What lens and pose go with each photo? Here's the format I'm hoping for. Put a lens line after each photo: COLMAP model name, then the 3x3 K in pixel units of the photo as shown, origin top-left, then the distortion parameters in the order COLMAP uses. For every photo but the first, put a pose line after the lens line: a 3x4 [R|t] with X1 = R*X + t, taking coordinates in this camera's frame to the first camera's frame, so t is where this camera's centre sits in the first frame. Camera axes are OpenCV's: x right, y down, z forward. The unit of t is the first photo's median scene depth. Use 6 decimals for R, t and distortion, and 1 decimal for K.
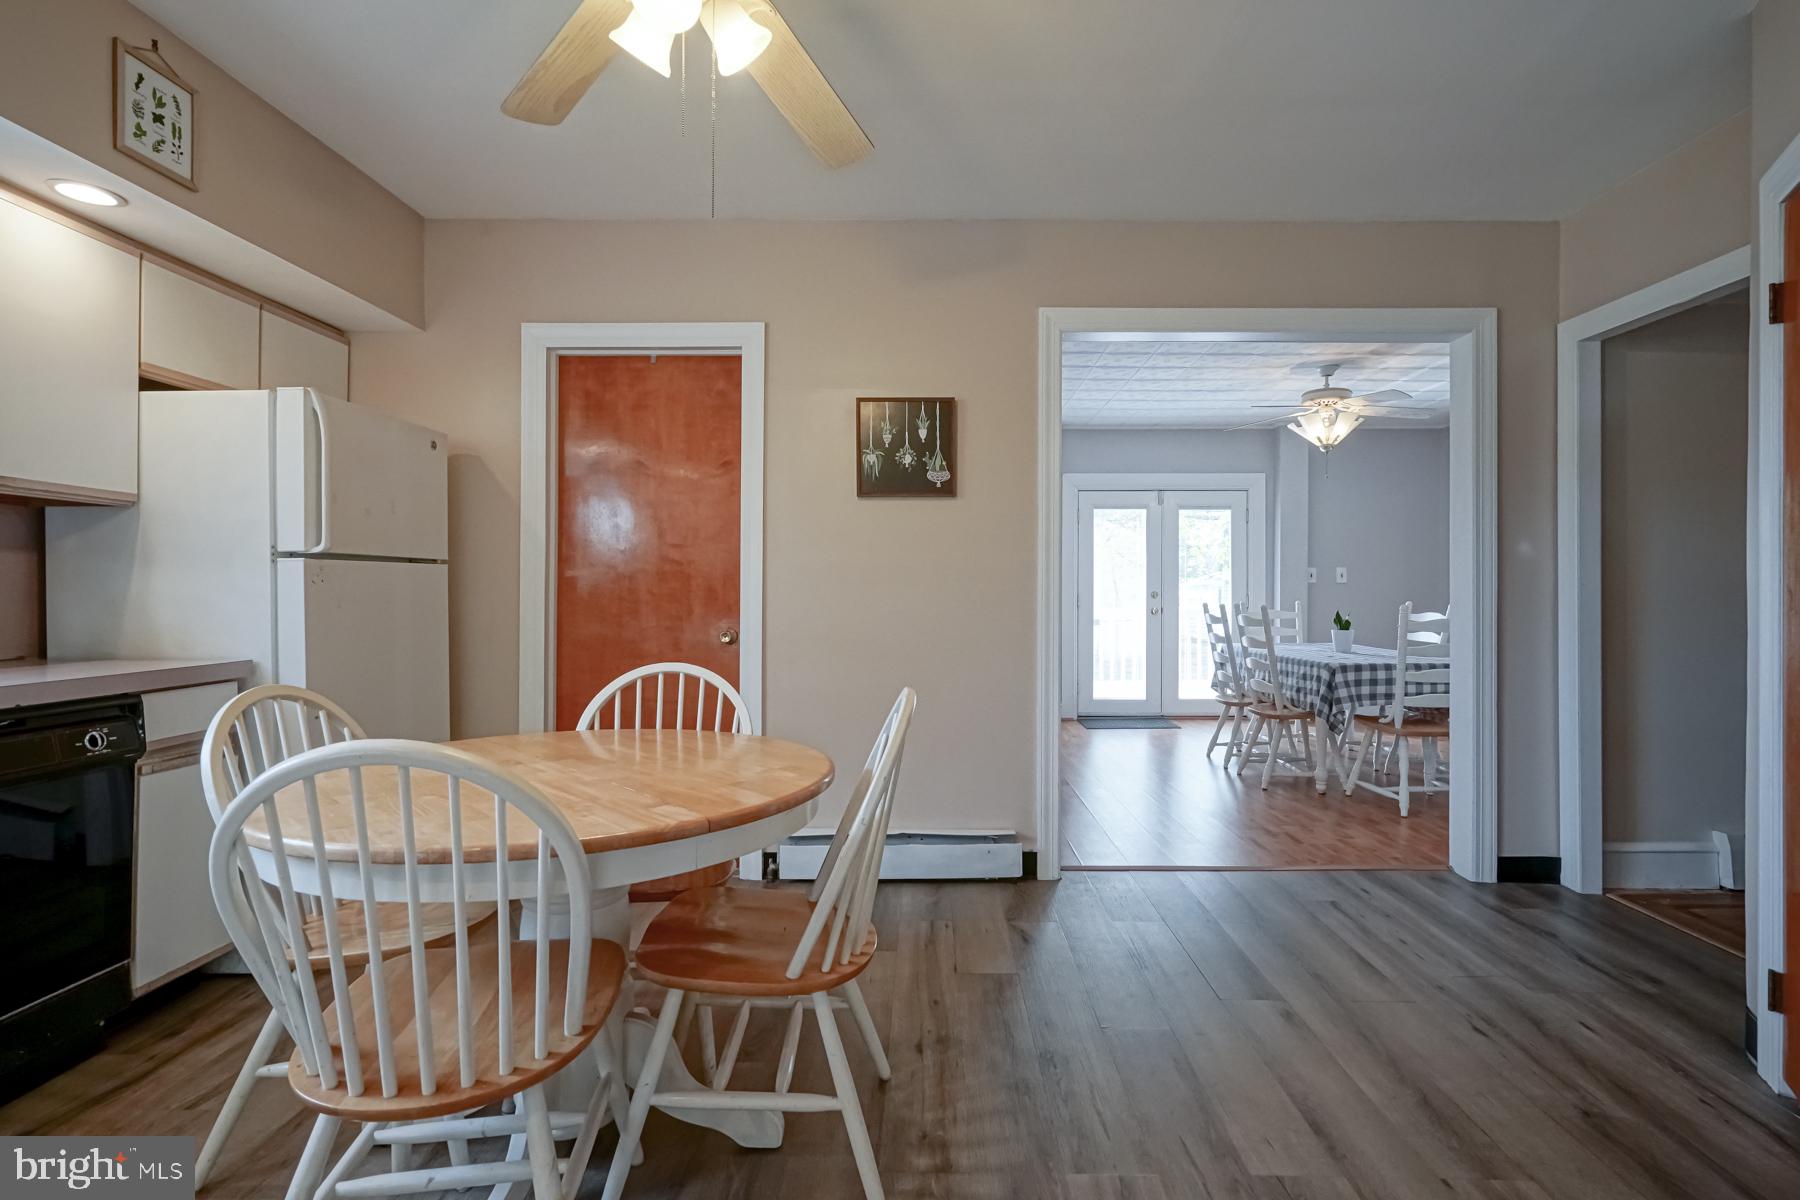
lens RADIAL K [[826.5, 0, 933.2], [0, 826.5, 595.5], [0, 0, 1]] dist [-0.000058, -0.000443]
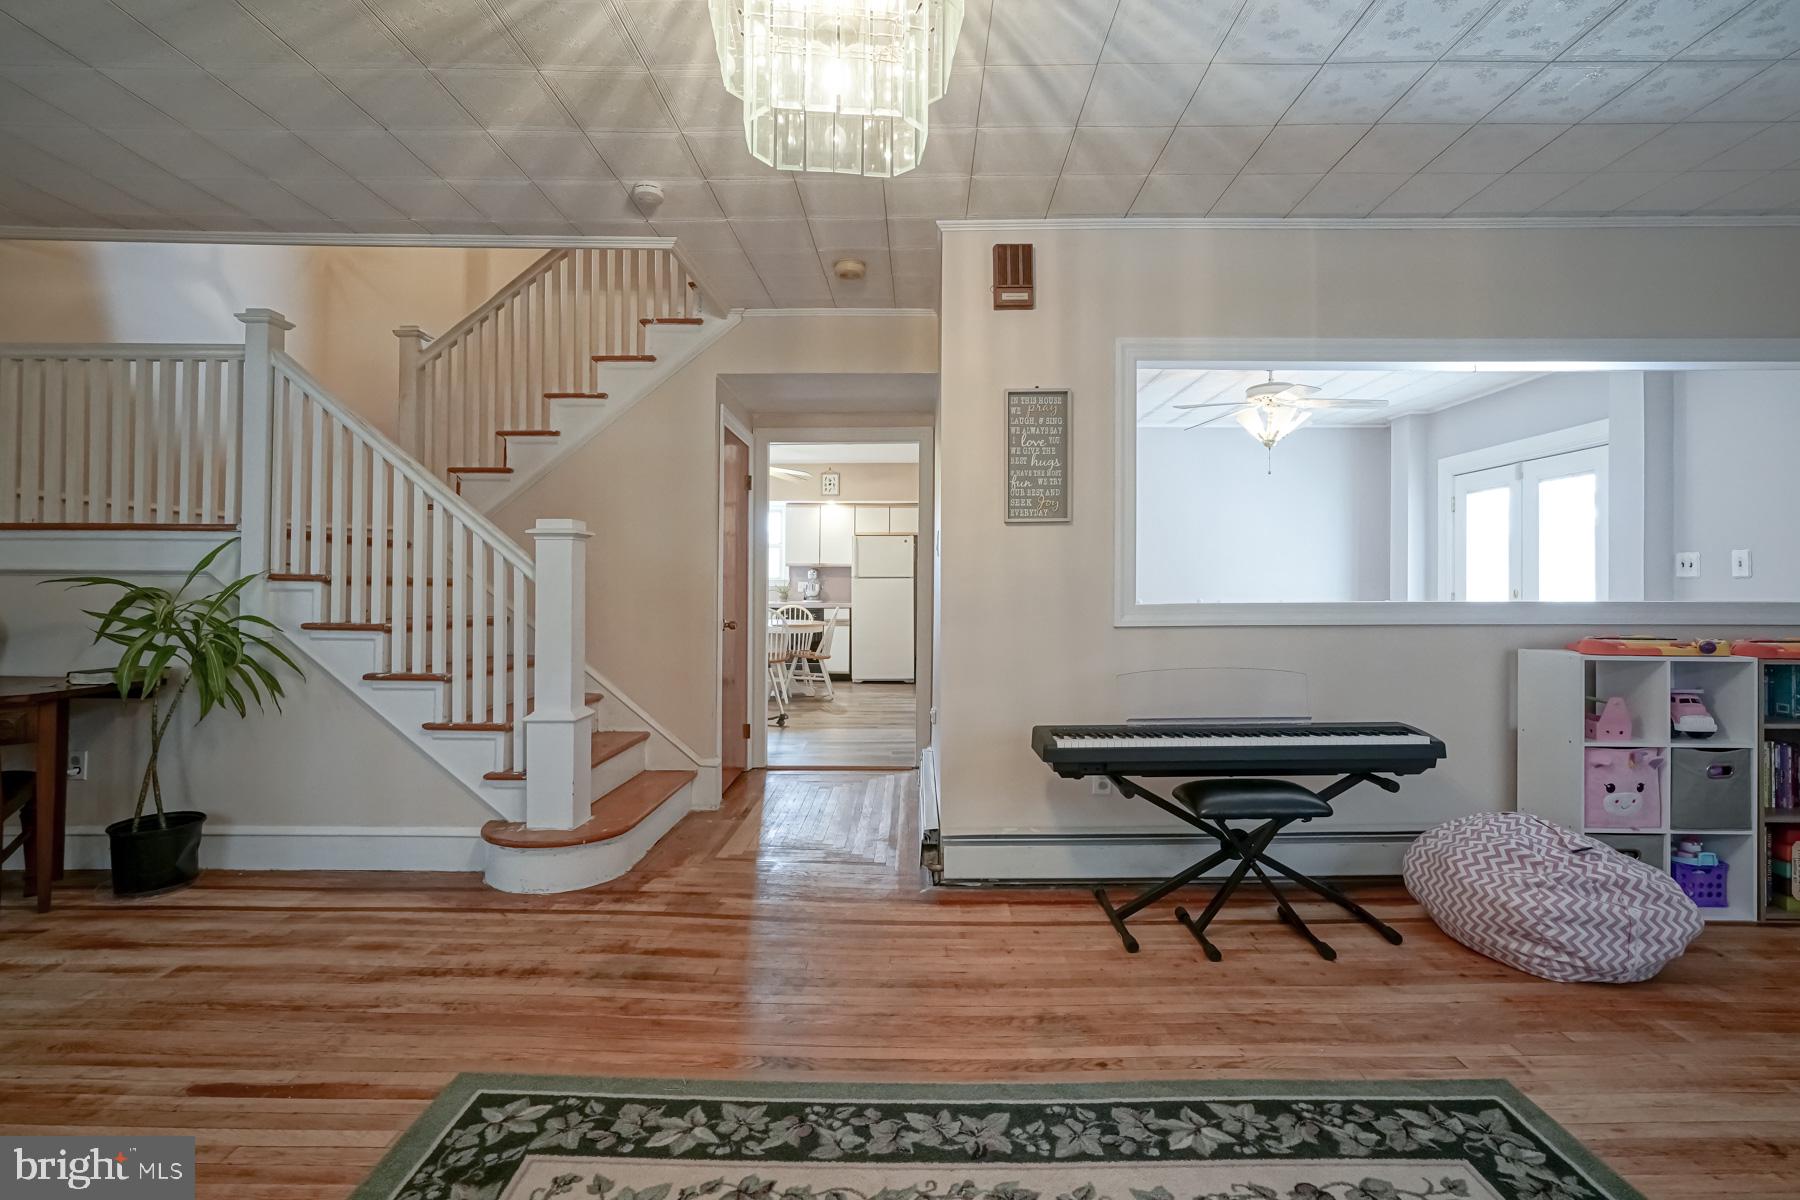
lens RADIAL K [[832.4, 0, 915.3], [0, 832.4, 576.7], [0, 0, 1]] dist [0.000939, 0.000971]
pose [[-0.006909, -0.009525, -0.999931, 1.105092], [-0.003928, 0.999947, -0.009498, -0.007613], [0.999968, 0.003862, -0.006946, 0.442472]]
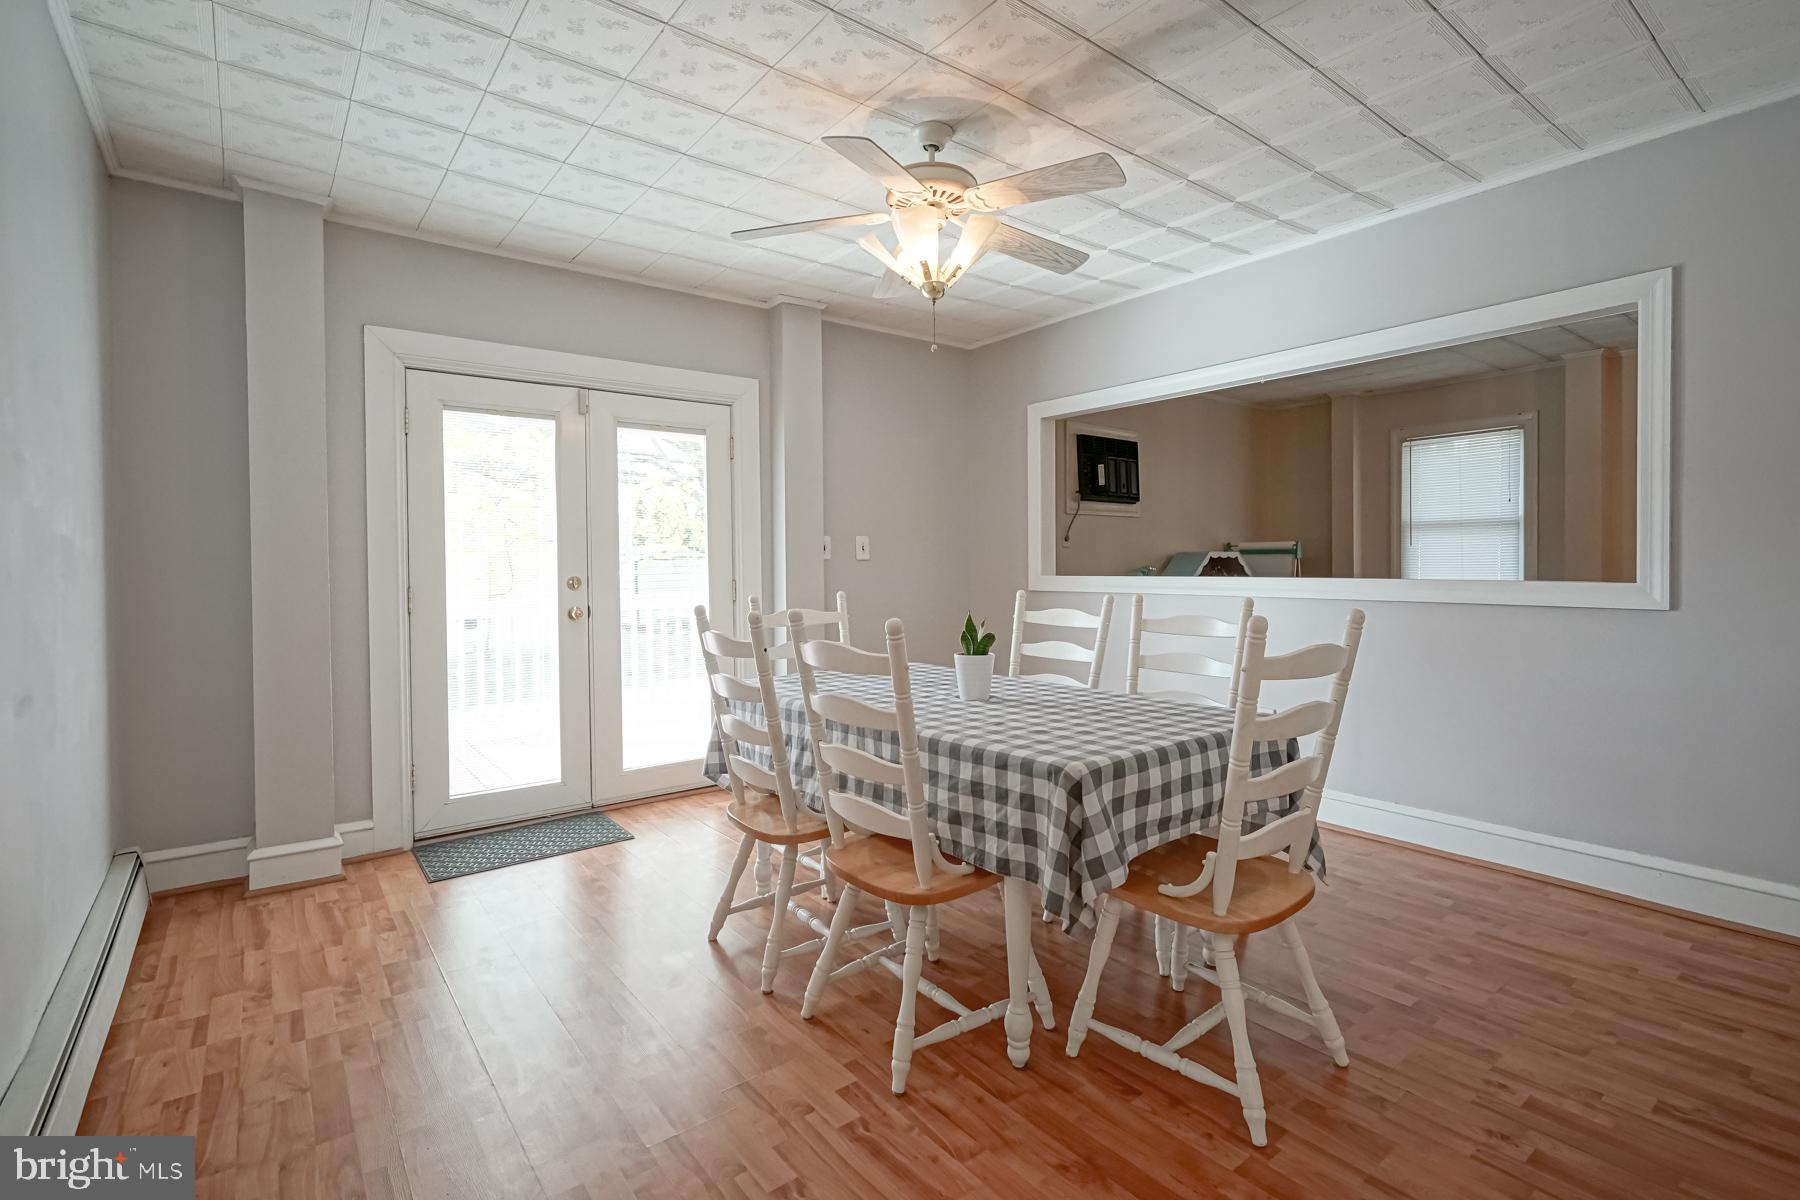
lens RADIAL K [[829.8, 0, 895.1], [0, 829.8, 578.3], [0, 0, 1]] dist [0.000598, -0.000006]
pose [[0.795876, -0.018749, 0.605170, 0.111944], [0.013218, 0.999820, 0.013591, -0.008826], [-0.605316, -0.002818, 0.795980, 0.462685]]
